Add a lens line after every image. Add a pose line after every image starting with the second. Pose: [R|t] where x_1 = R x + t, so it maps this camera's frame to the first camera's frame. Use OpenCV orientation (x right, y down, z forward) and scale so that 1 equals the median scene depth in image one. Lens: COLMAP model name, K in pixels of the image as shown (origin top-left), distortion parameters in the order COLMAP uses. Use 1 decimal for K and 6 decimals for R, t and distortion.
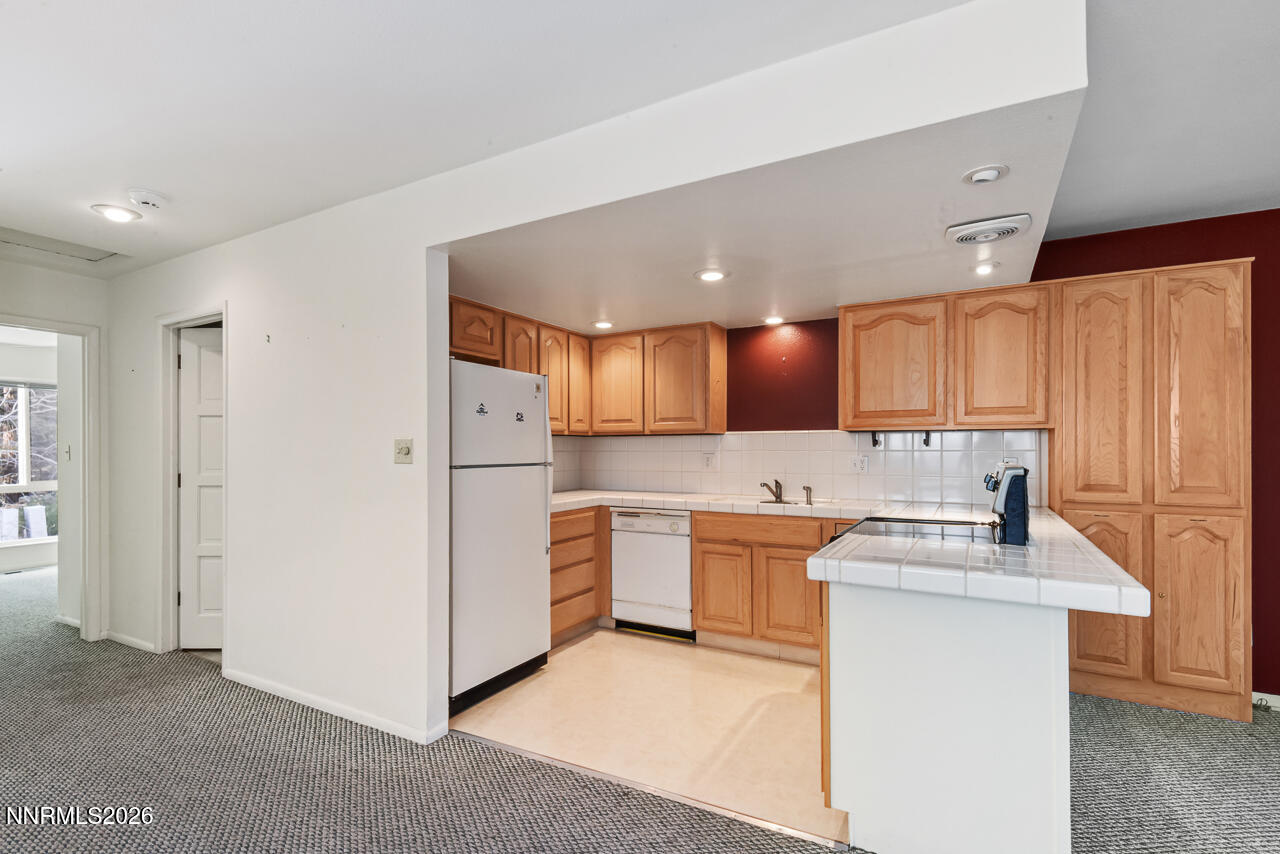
lens RADIAL K [[592.8, 0, 637.6], [0, 592.8, 447.0], [0, 0, 1]] dist [0.025119, -0.011536]
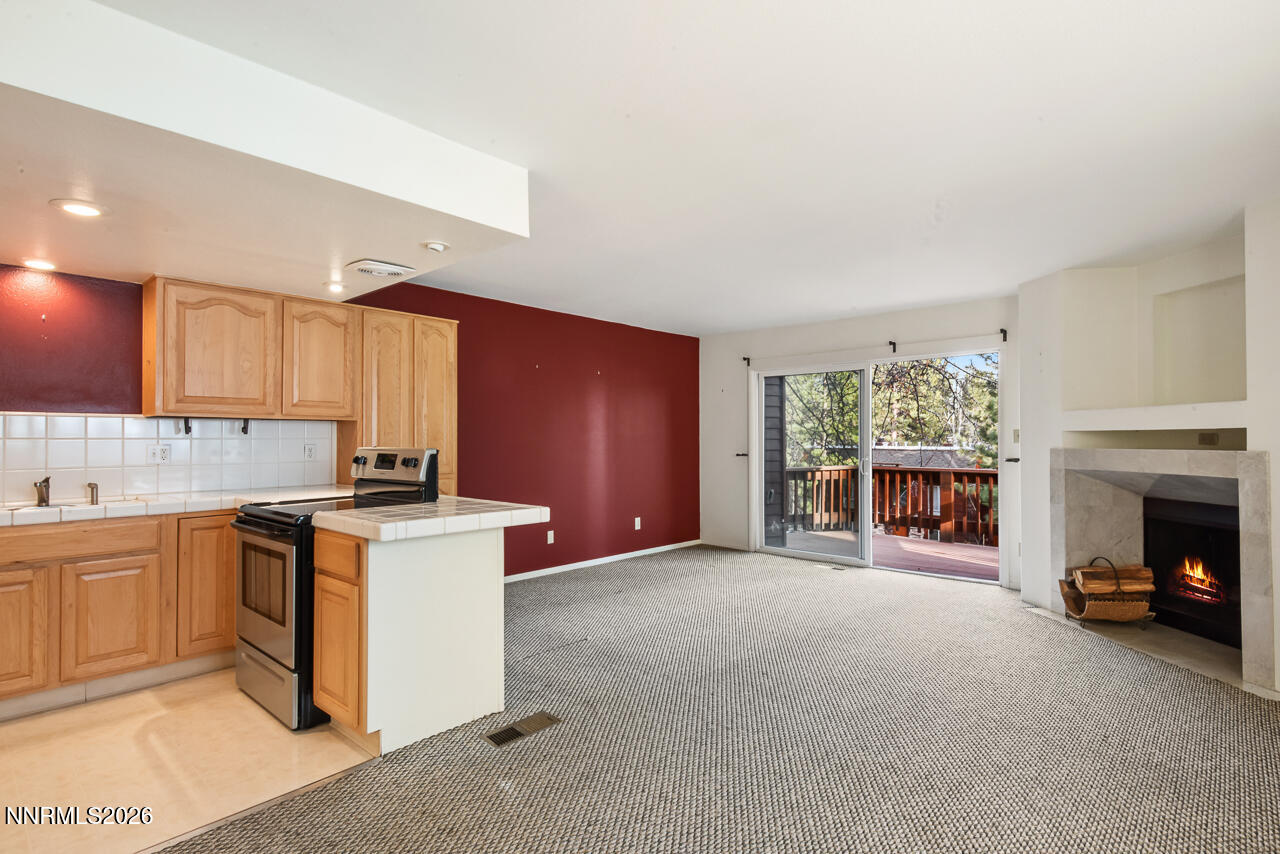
lens RADIAL K [[630.3, 0, 636.5], [0, 630.3, 427.0], [0, 0, 1]] dist [0.012868, -0.009230]
pose [[0.231572, 0.018590, 0.972640, -0.415997], [-0.002583, 0.999826, -0.018494, 0.004969], [-0.972814, 0.001770, 0.231579, 0.093734]]
